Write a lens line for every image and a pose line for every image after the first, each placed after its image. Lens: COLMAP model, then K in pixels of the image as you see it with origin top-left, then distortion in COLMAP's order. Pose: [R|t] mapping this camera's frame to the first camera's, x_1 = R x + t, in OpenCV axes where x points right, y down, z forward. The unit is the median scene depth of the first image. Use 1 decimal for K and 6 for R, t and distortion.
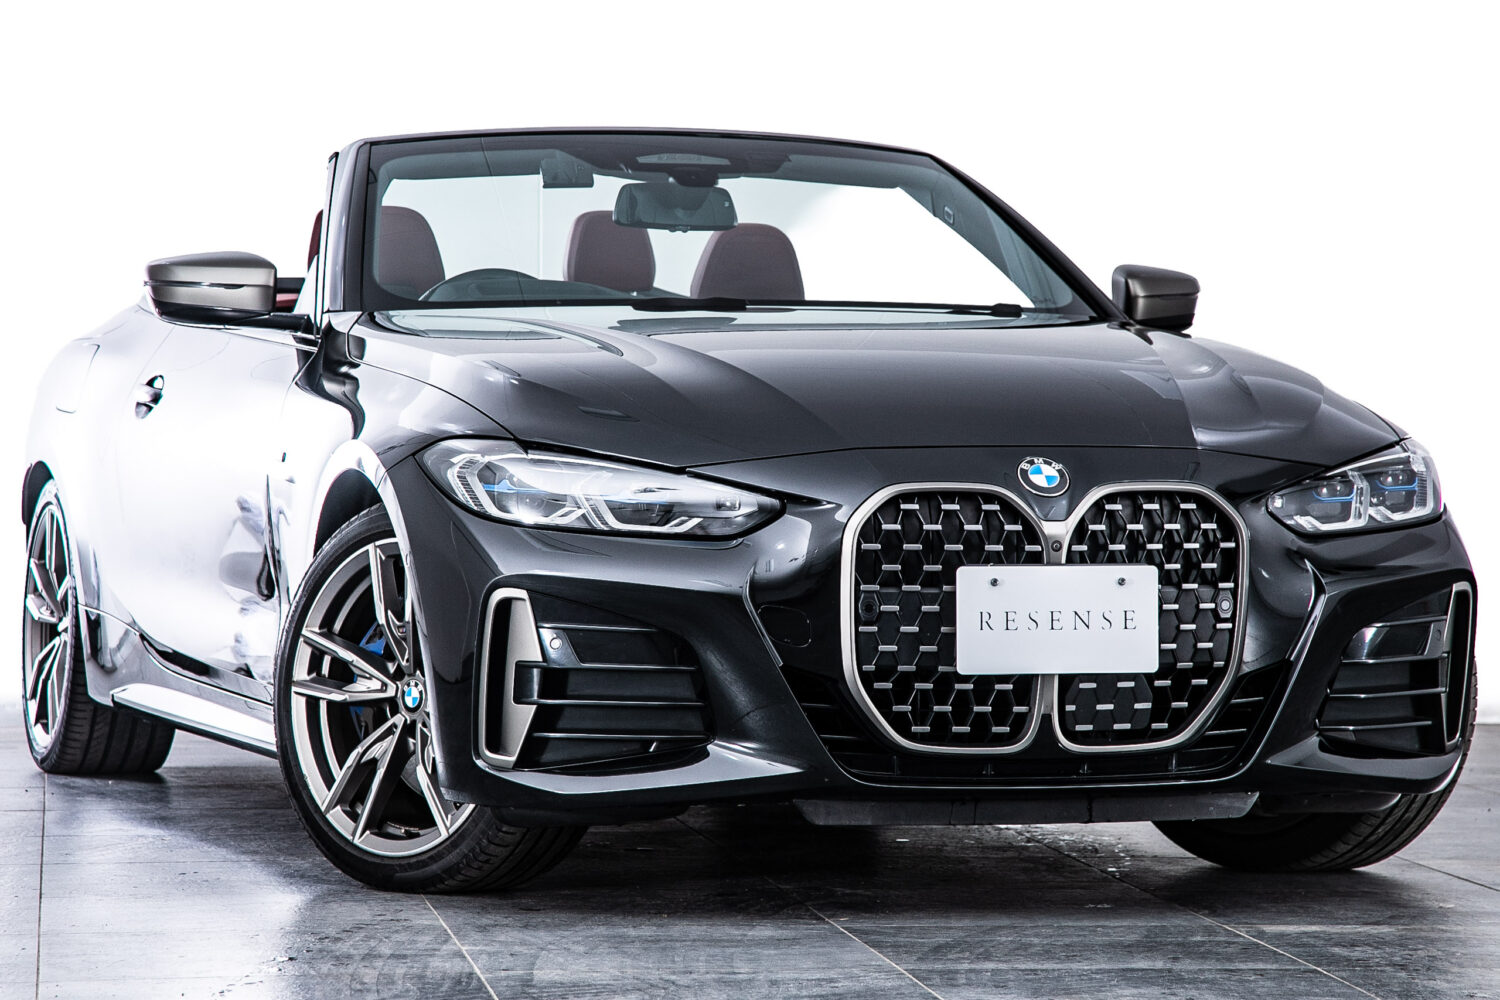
lens RADIAL K [[4893.0, 0, 750.0], [0, 4893.0, 500.0], [0, 0, 1]] dist [0.436524, 0.303216]
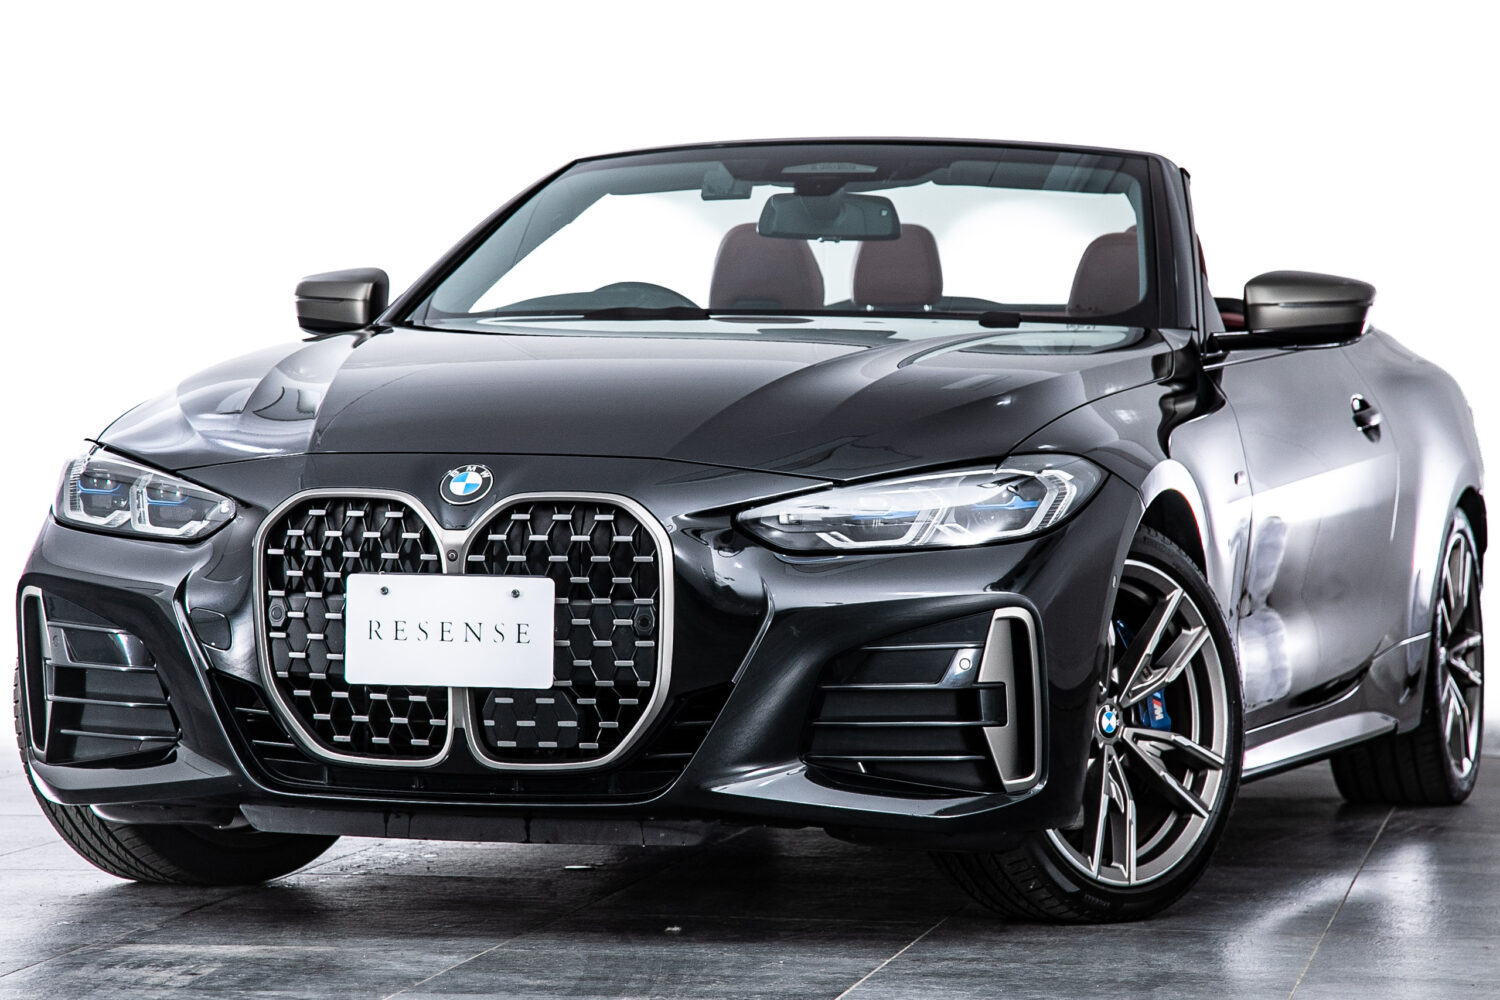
lens RADIAL K [[4893.0, 0, 750.0], [0, 4893.0, 500.0], [0, 0, 1]] dist [0.436524, 0.303216]
pose [[0.821324, 0.012701, -0.570321, 0.659754], [-0.017874, 0.999834, -0.003474, 0.000691], [0.570182, 0.013047, 0.821415, 0.230918]]
